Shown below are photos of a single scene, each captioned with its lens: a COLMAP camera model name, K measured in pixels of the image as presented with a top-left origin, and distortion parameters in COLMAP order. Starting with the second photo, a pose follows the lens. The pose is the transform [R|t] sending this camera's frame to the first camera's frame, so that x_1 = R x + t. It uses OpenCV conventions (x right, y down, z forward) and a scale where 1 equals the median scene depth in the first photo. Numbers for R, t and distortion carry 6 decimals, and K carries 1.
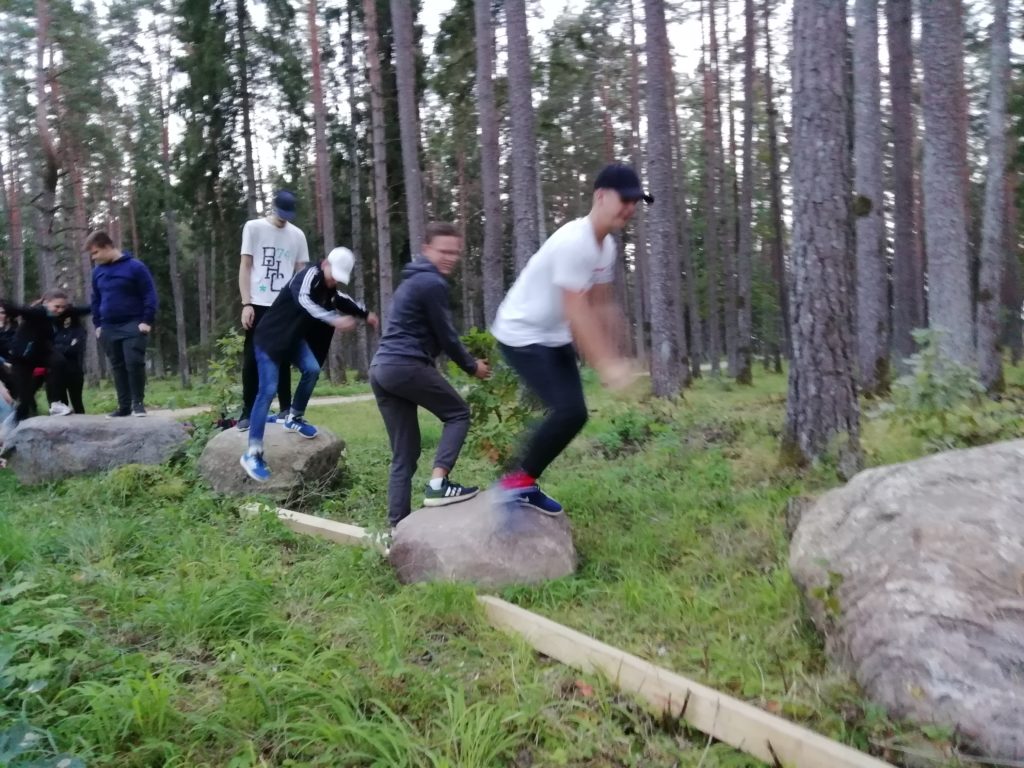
lens RADIAL K [[751.7, 0, 512.6], [0, 751.7, 380.7], [0, 0, 1]] dist [0.029433, -0.010440]
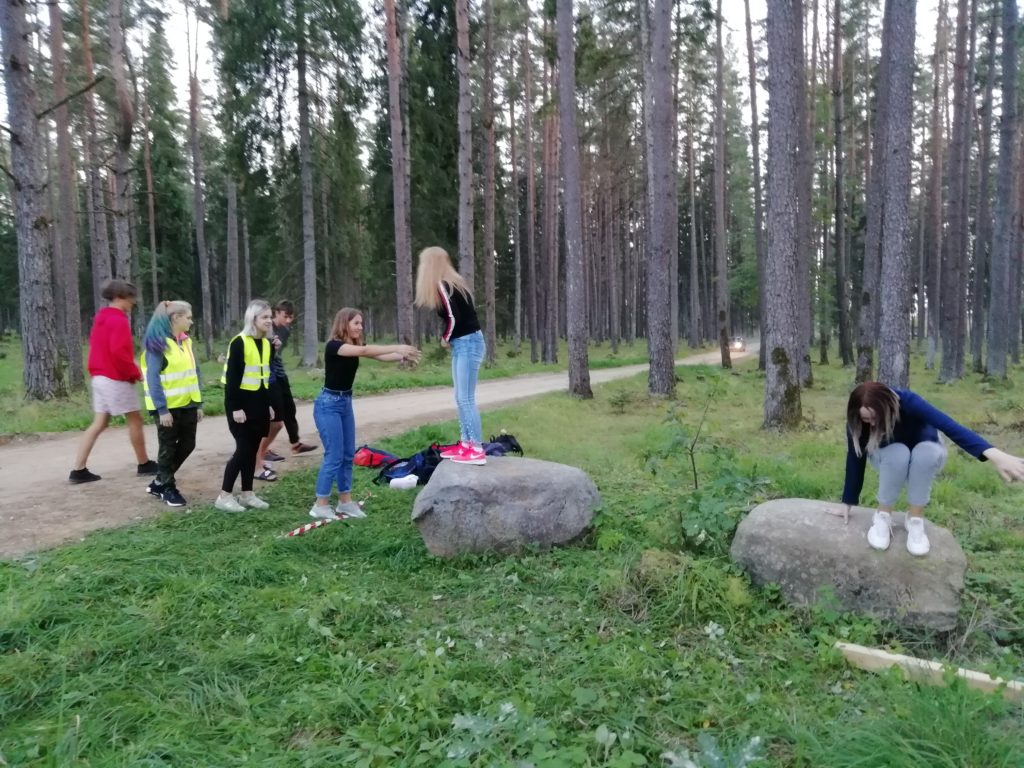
lens RADIAL K [[751.7, 0, 512.6], [0, 751.7, 380.7], [0, 0, 1]] dist [0.029433, -0.010440]
pose [[0.999147, 0.032197, 0.025844, -0.131768], [-0.033121, 0.998797, 0.036163, -0.017018], [-0.024649, -0.036988, 0.999012, 0.048526]]
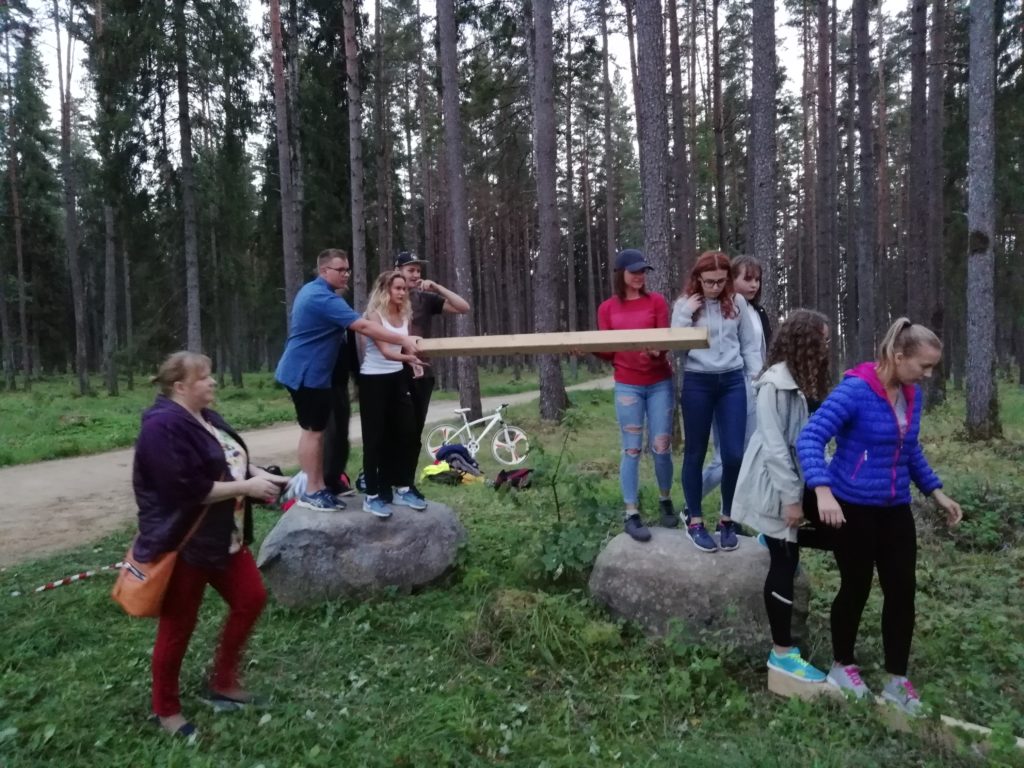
lens RADIAL K [[752.9, 0, 513.4], [0, 752.9, 379.0], [0, 0, 1]] dist [0.029465, -0.004079]
pose [[0.988559, 0.014626, 0.150124, -0.120230], [-0.014099, 0.999890, -0.004570, -0.018276], [-0.150174, 0.002401, 0.988657, 0.053541]]
